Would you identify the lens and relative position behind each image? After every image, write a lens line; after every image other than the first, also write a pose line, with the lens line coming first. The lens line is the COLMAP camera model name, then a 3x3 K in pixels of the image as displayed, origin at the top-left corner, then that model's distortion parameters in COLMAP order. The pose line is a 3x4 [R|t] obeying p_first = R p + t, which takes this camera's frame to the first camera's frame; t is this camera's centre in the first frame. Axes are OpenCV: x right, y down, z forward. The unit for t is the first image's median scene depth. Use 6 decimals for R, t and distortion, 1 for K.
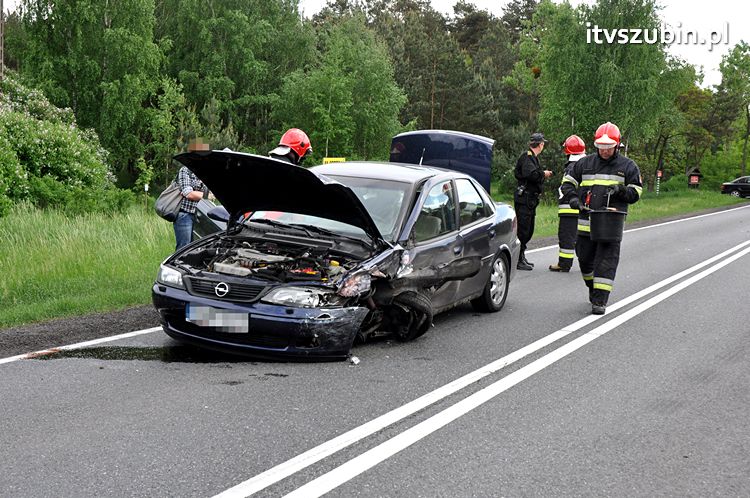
lens RADIAL K [[1001.7, 0, 375.0], [0, 1001.7, 249.0], [0, 0, 1]] dist [0.009660, 0.015953]
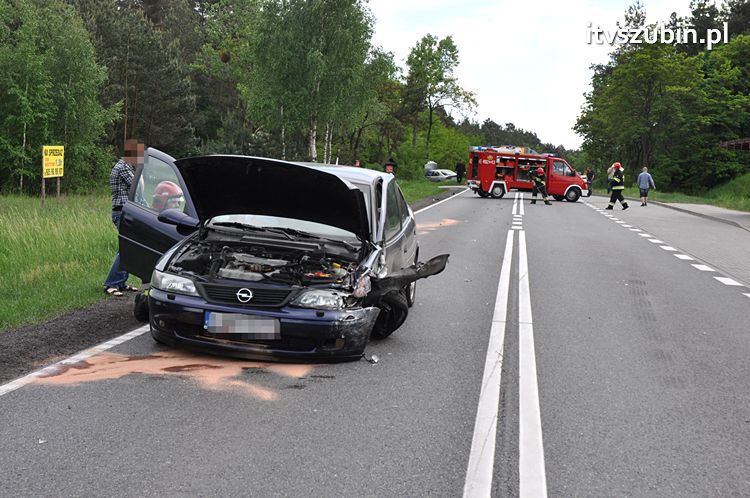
lens RADIAL K [[1041.6, 0, 375.0], [0, 1041.6, 249.0], [0, 0, 1]] dist [0.067050, 0.011378]
pose [[0.948744, -0.021502, 0.315314, -0.320131], [0.018466, 0.999750, 0.012614, -0.014638], [-0.315507, -0.006145, 0.948903, -0.024015]]
